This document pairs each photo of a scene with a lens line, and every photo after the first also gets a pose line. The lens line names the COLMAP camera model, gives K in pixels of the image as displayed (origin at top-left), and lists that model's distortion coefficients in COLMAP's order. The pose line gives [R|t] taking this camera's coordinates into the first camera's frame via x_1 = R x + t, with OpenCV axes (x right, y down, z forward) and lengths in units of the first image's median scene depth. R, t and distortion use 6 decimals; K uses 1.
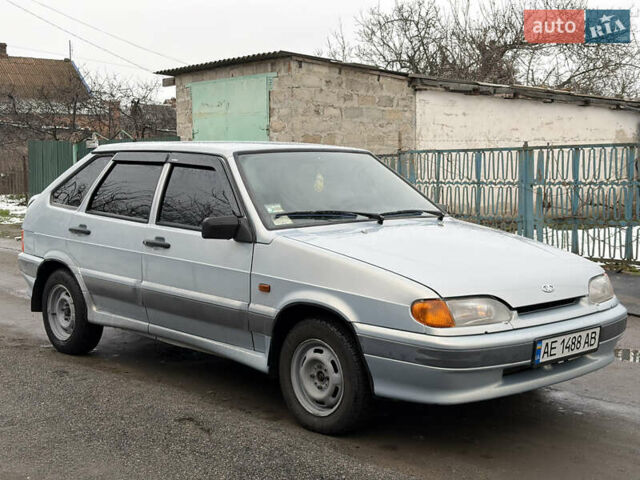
lens RADIAL K [[977.5, 0, 320.0], [0, 977.5, 240.0], [0, 0, 1]] dist [0.139908, -0.001982]
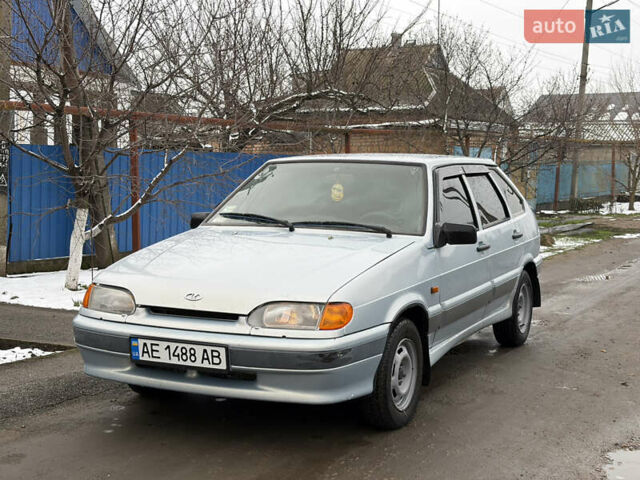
lens RADIAL K [[977.5, 0, 320.0], [0, 977.5, 240.0], [0, 0, 1]] dist [0.139908, -0.001982]
pose [[0.358100, 0.084040, -0.929894, 1.211067], [-0.101398, 0.993551, 0.050745, -0.073336], [0.928161, 0.076117, 0.364312, 0.753235]]
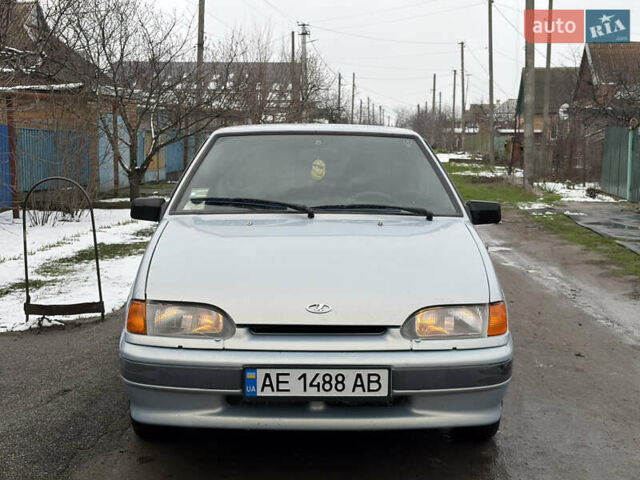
lens RADIAL K [[977.5, 0, 320.0], [0, 977.5, 240.0], [0, 0, 1]] dist [0.139908, -0.001982]
pose [[0.739045, 0.083666, -0.668440, 0.757272], [-0.074313, 0.996327, 0.042544, -0.039887], [0.669544, 0.018232, 0.742548, 0.415699]]
